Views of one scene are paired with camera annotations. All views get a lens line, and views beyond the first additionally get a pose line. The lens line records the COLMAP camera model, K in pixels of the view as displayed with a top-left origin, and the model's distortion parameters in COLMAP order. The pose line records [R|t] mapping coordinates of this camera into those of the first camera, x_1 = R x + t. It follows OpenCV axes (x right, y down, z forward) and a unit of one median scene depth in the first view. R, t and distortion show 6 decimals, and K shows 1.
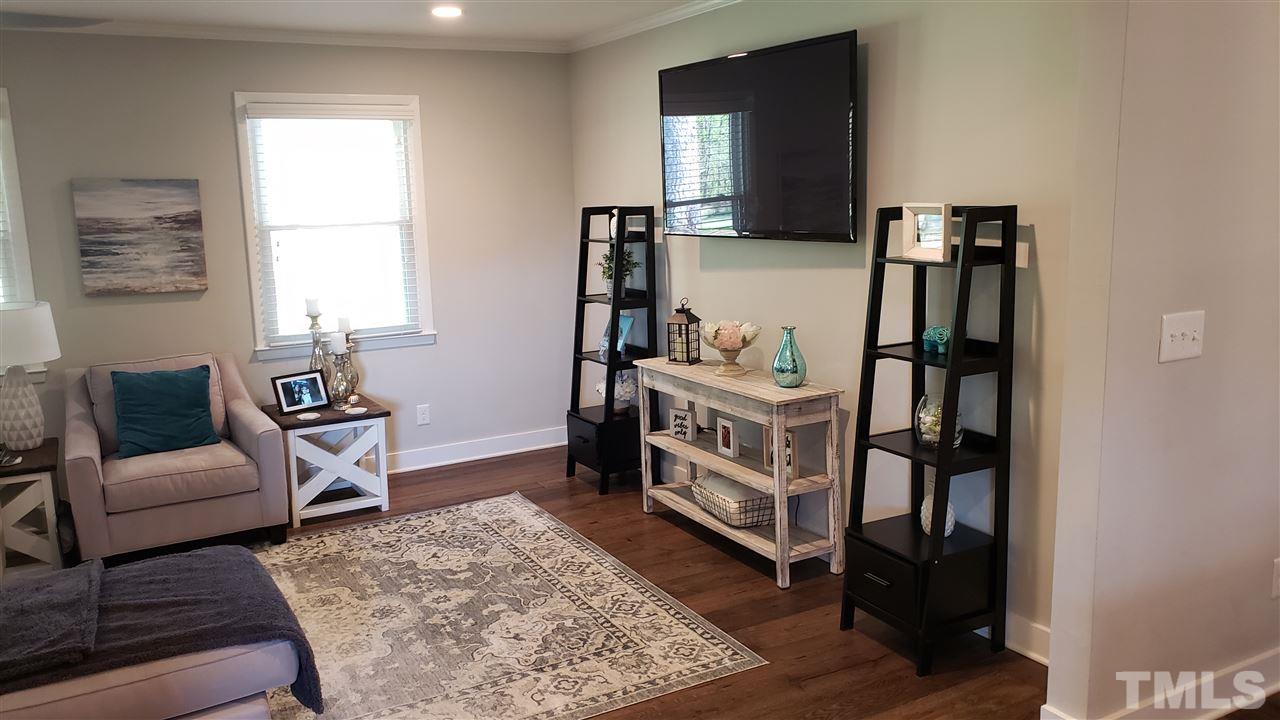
lens RADIAL K [[979.3, 0, 639.4], [0, 979.3, 374.0], [0, 0, 1]] dist [-0.000553, -0.000132]
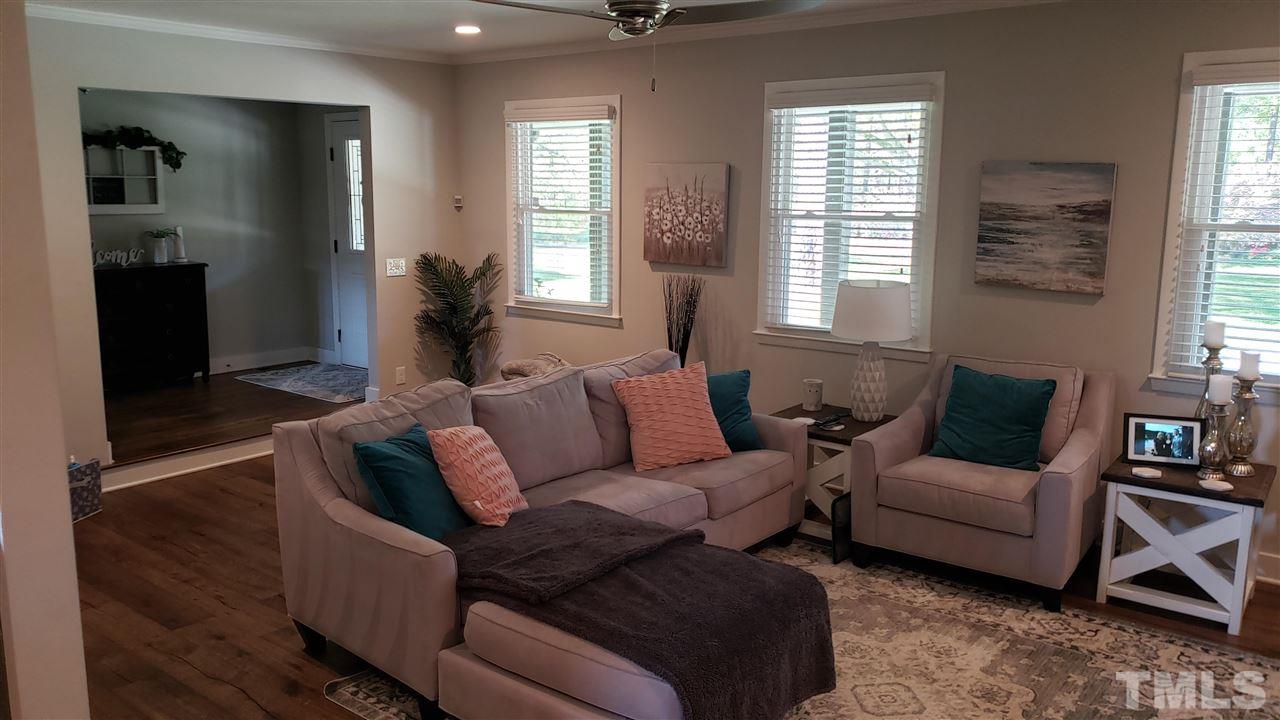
lens RADIAL K [[1010.9, 0, 640.0], [0, 1010.9, 360.0], [0, 0, 1]] dist [0.045026, -0.005865]
pose [[0.399563, 0.189606, -0.896883, 0.205030], [-0.195083, 0.973552, 0.118904, -0.060002], [0.895708, 0.127457, 0.425984, 0.286836]]
